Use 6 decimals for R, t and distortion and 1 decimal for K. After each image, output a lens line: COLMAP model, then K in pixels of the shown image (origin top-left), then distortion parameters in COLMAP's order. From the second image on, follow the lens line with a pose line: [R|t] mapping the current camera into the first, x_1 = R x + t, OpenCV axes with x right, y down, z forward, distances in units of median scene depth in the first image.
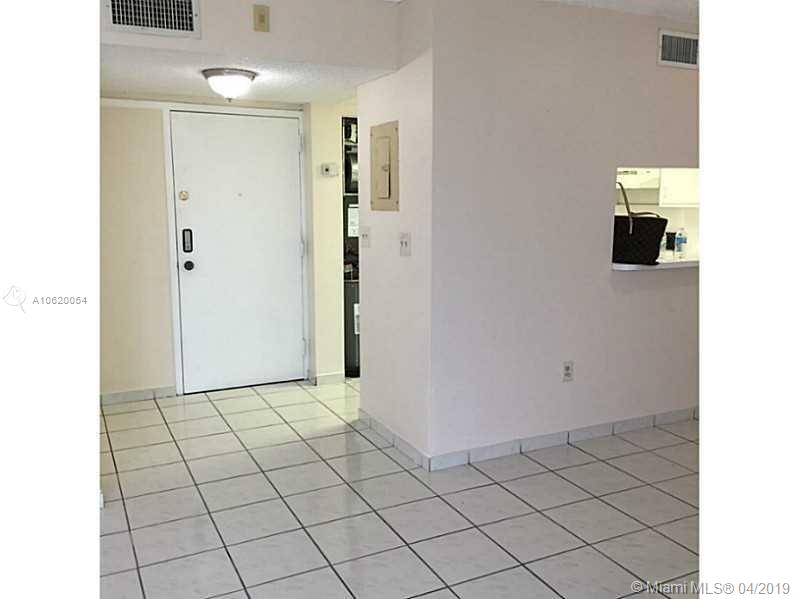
lens RADIAL K [[669.6, 0, 399.5], [0, 669.6, 299.5], [0, 0, 1]] dist [0.046609, -0.006008]
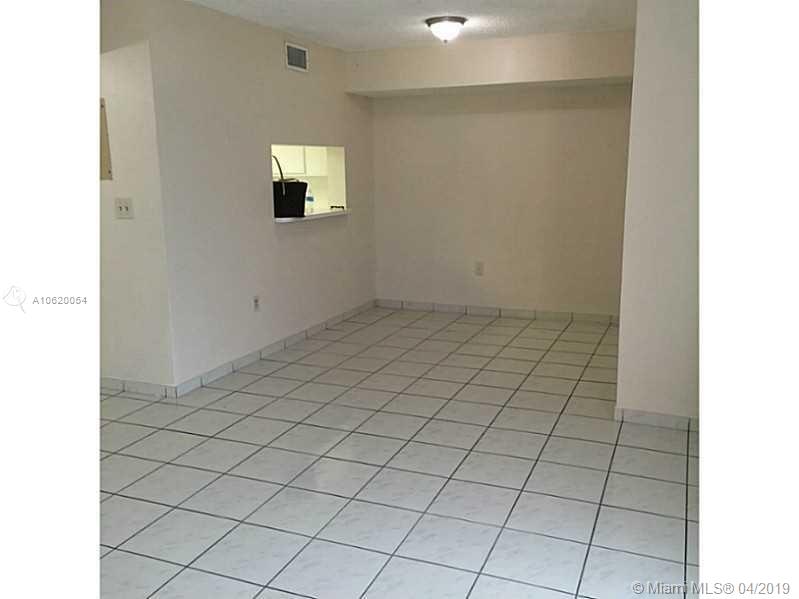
lens RADIAL K [[669.6, 0, 399.5], [0, 669.6, 299.5], [0, 0, 1]] dist [0.046609, -0.006008]
pose [[0.758246, -0.134616, 0.637920, -0.363546], [0.110908, 0.990823, 0.077260, 0.030855], [-0.642466, 0.012169, 0.766217, -0.164651]]
